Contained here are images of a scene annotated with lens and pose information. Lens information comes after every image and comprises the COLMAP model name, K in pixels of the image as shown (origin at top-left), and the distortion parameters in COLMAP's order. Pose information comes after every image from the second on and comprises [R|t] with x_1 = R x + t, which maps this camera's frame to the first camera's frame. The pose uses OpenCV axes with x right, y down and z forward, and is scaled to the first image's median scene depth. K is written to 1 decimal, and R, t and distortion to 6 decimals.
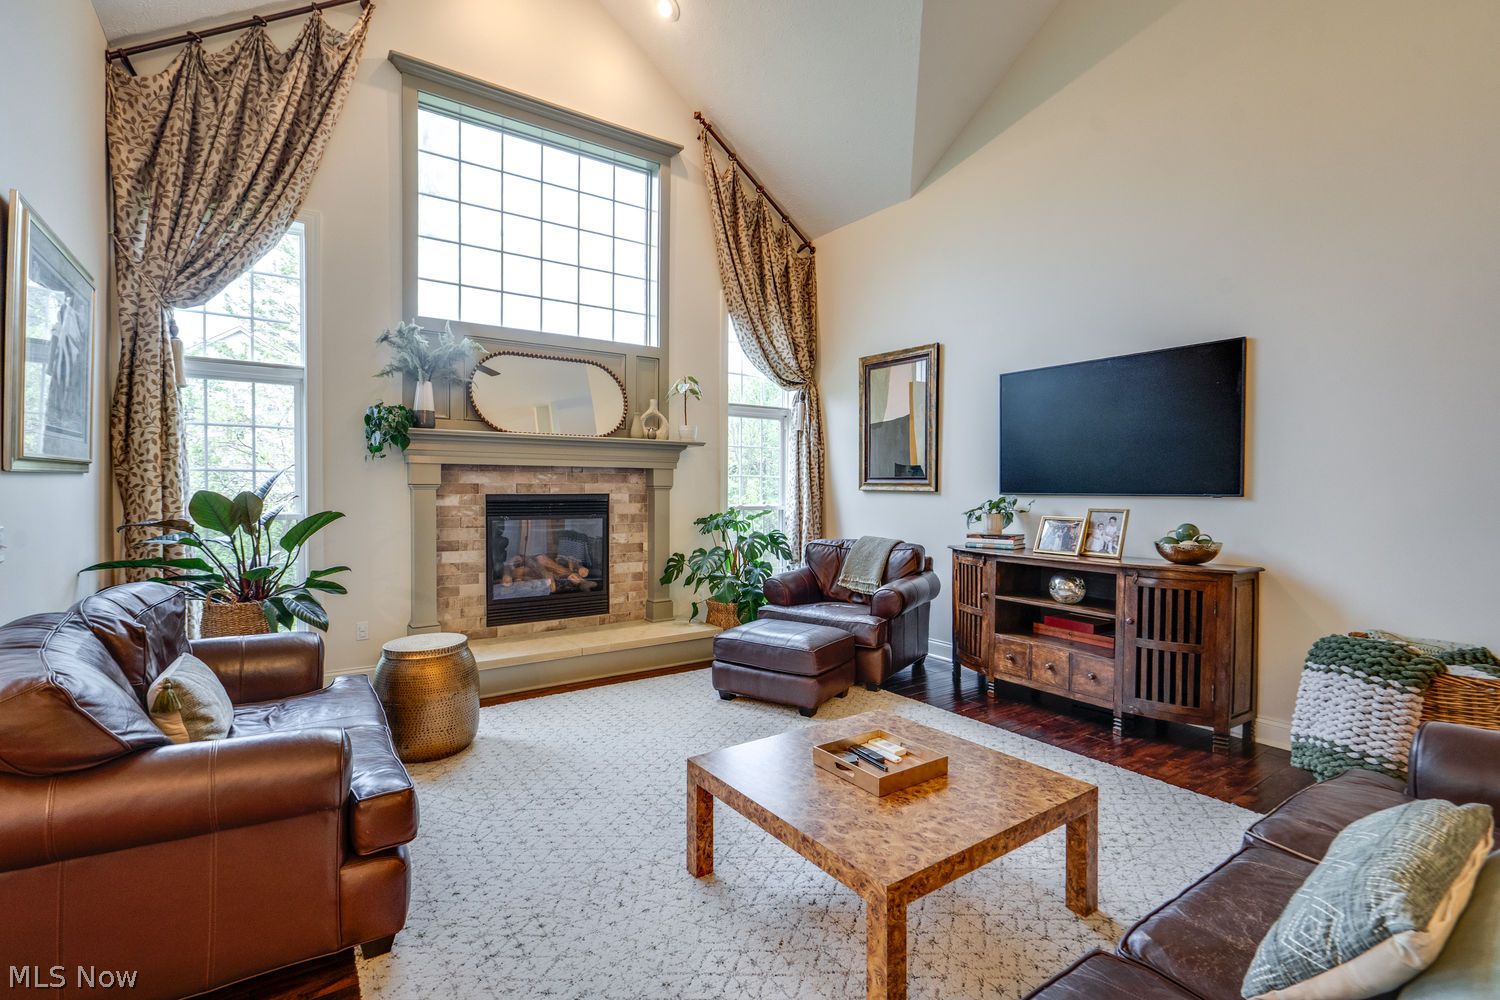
lens RADIAL K [[713.2, 0, 769.2], [0, 713.2, 502.7], [0, 0, 1]] dist [-0.002942, 0.000083]
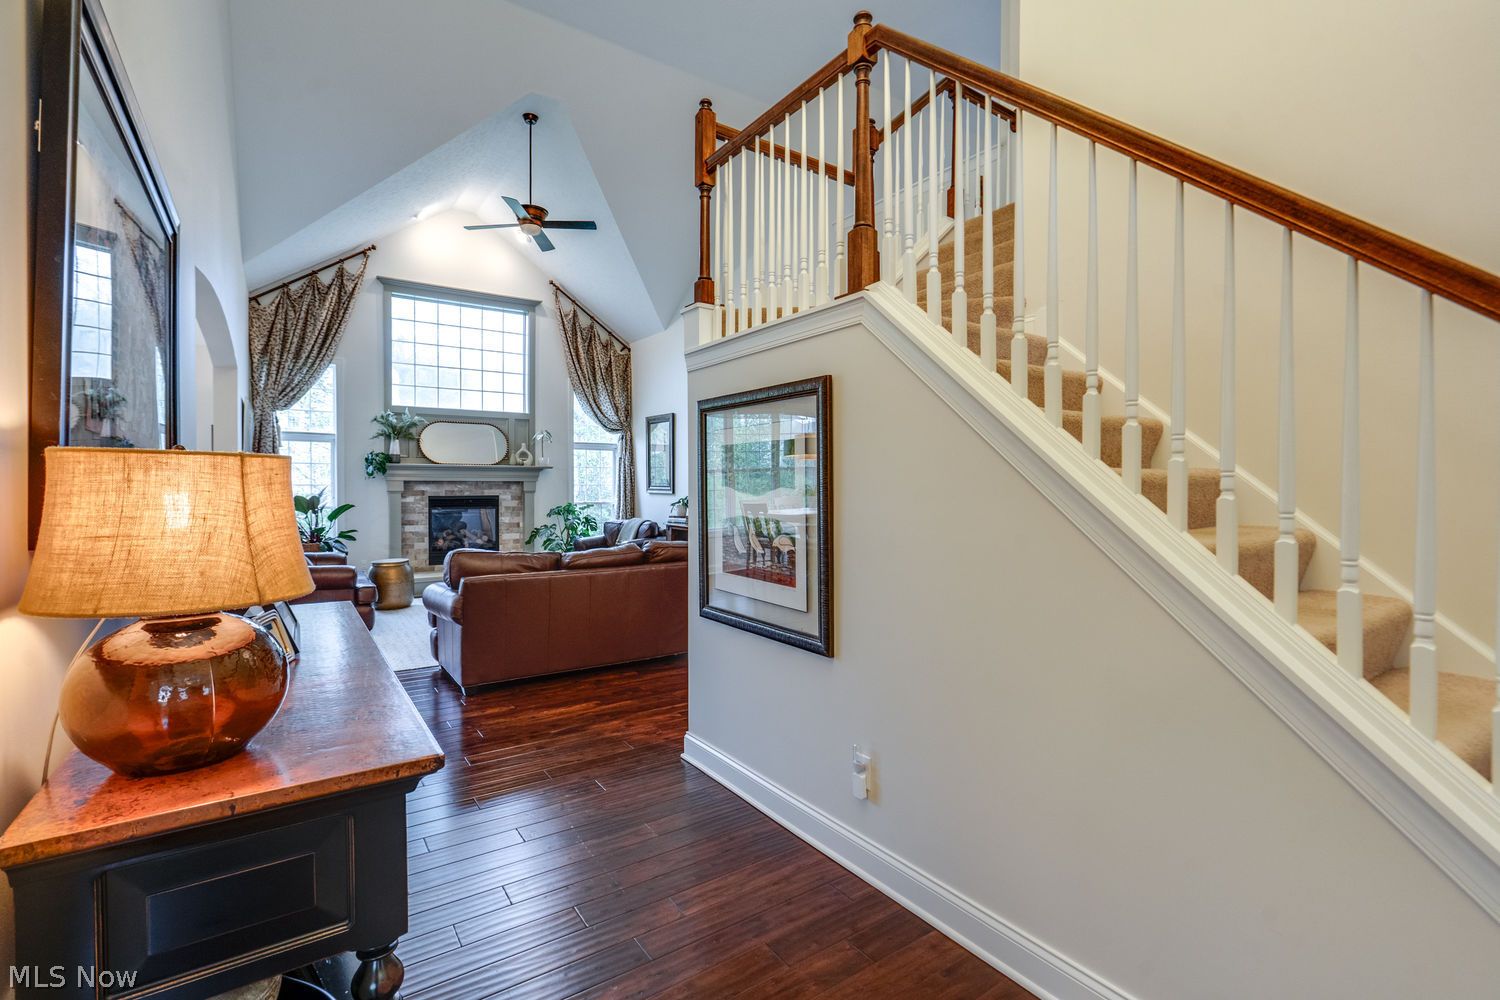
lens RADIAL K [[681.4, 0, 740.4], [0, 681.4, 498.7], [0, 0, 1]] dist [-0.001178, 0.000602]
pose [[0.999624, -0.004070, -0.027117, 0.497170], [0.003952, 0.999983, -0.004390, 0.006815], [0.027135, 0.004281, 0.999623, -0.817865]]
